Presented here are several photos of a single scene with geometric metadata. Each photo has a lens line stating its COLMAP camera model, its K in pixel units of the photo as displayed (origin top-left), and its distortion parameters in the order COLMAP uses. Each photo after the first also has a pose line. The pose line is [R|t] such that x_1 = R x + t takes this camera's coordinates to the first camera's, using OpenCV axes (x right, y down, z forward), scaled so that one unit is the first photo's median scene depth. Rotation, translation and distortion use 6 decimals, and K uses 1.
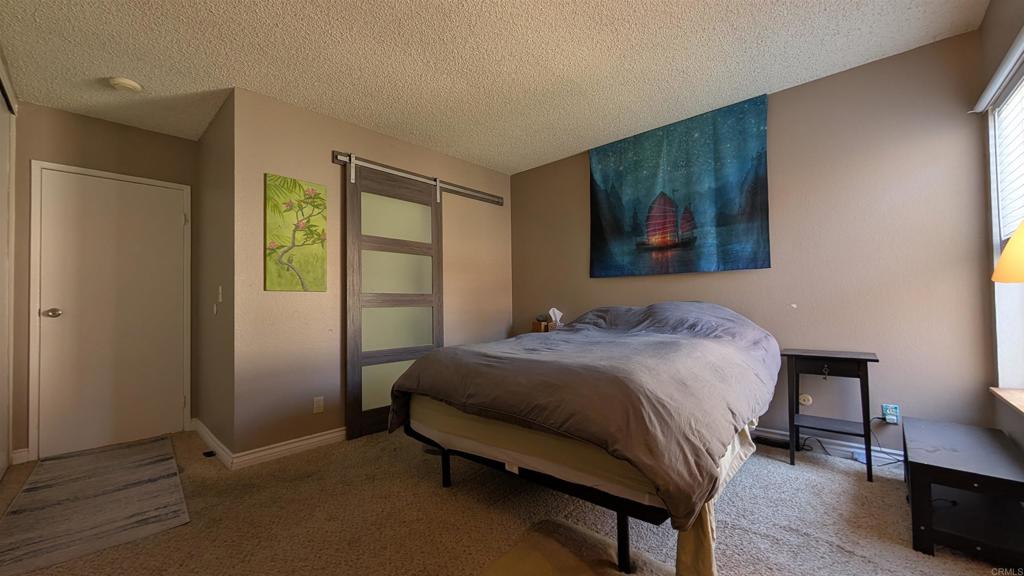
lens RADIAL K [[383.9, 0, 512.4], [0, 383.9, 287.4], [0, 0, 1]] dist [-0.001469, 0.000202]
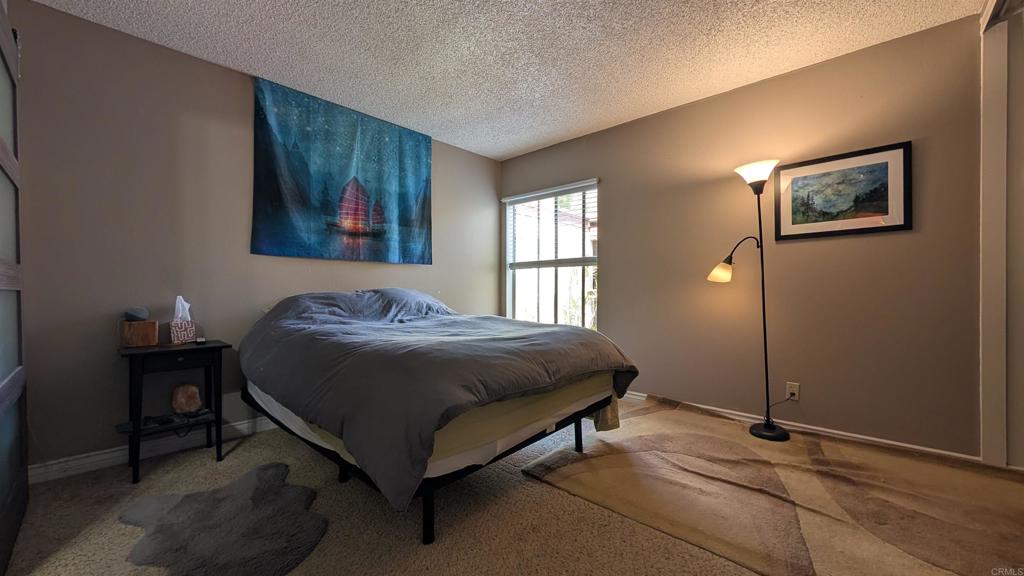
lens RADIAL K [[383.9, 0, 511.7], [0, 383.9, 292.0], [0, 0, 1]] dist [-0.001469, 0.000202]
pose [[0.018552, 0.010784, 0.999770, -0.646318], [-0.036411, 0.999286, -0.010103, 0.046418], [-0.999165, -0.036215, 0.018931, 0.626457]]
